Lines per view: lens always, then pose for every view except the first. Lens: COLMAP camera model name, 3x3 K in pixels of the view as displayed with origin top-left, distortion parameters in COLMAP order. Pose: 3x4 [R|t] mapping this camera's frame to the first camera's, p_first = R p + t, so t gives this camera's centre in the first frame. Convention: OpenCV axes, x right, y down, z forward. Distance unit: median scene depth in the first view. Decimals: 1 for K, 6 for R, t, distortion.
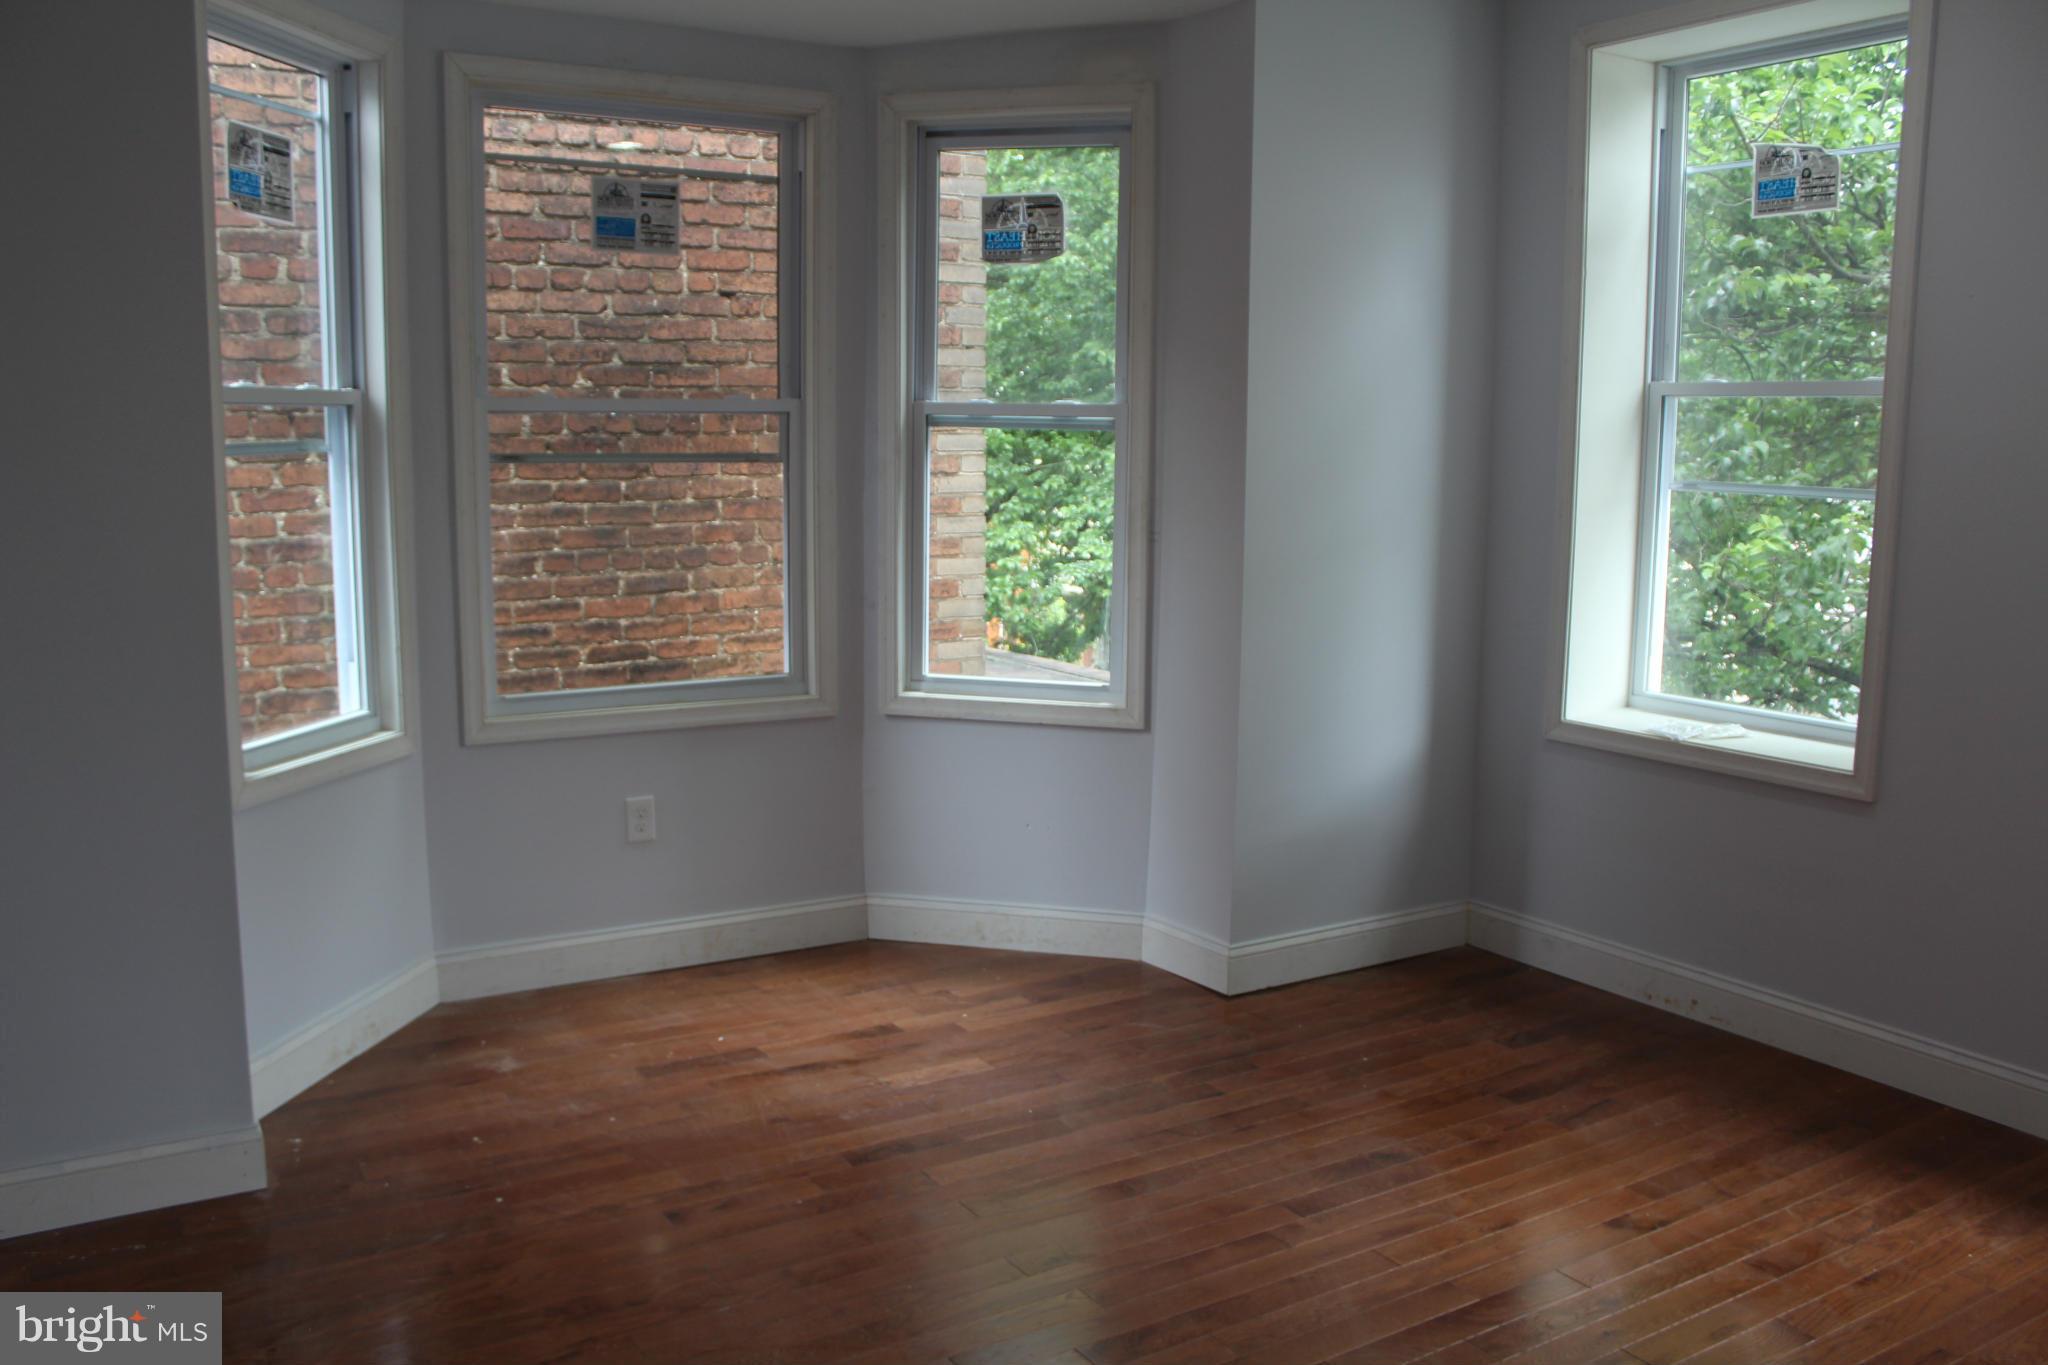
lens RADIAL K [[1693.3, 0, 1031.1], [0, 1693.3, 675.6], [0, 0, 1]] dist [-0.163690, 0.155887]
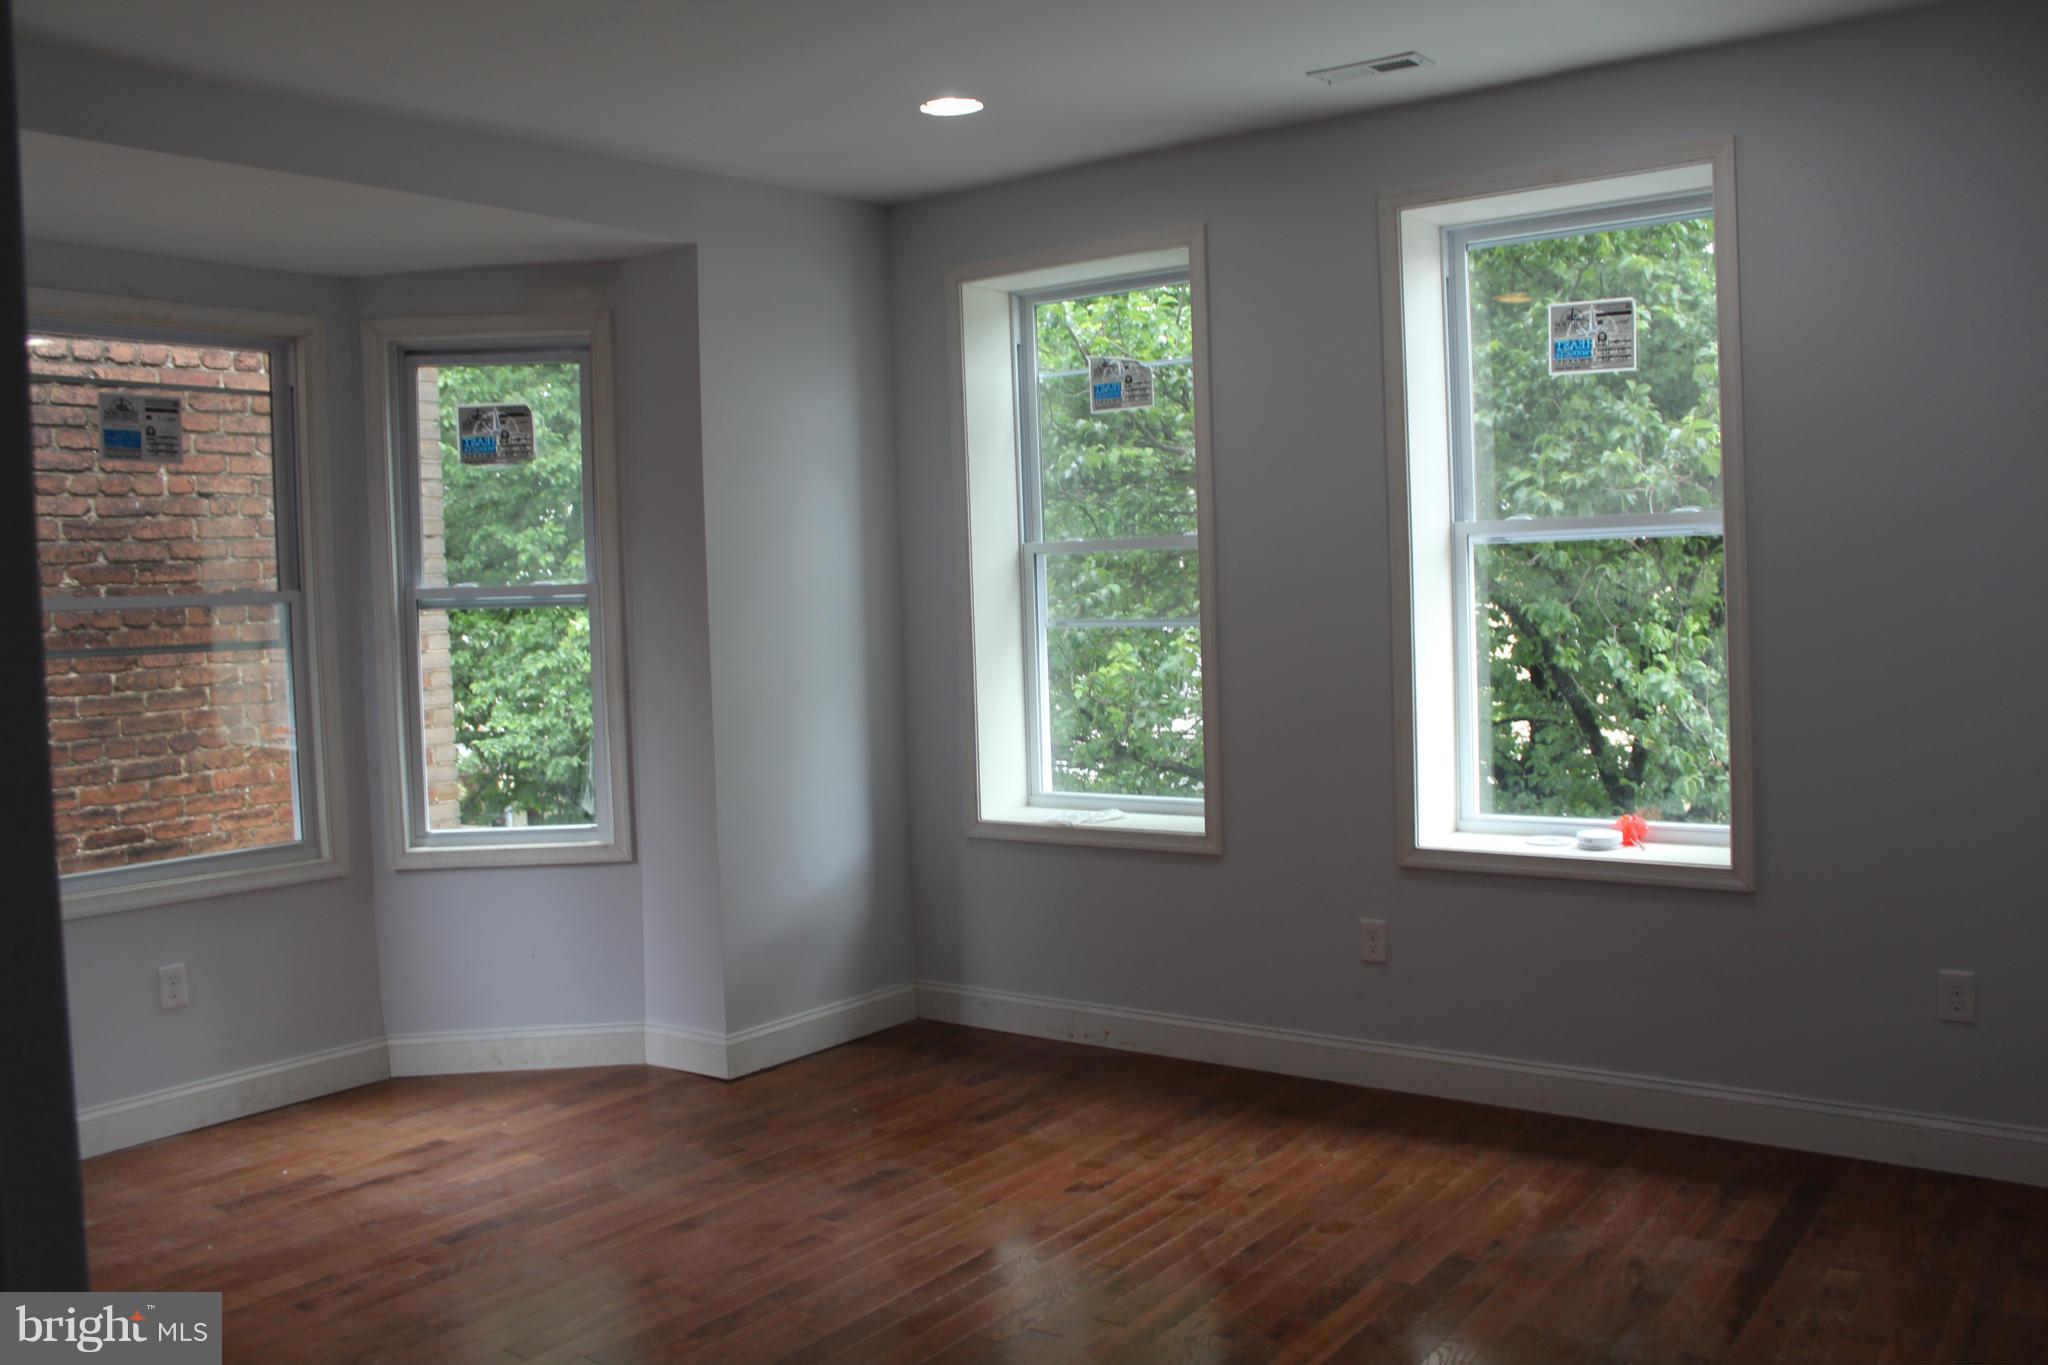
lens RADIAL K [[1693.3, 0, 1031.1], [0, 1693.3, 675.6], [0, 0, 1]] dist [-0.163690, 0.155887]
pose [[0.929856, -0.060497, 0.362916, -0.090514], [0.095074, 0.992396, -0.078168, 0.022706], [-0.355428, 0.107189, 0.928537, -0.178076]]
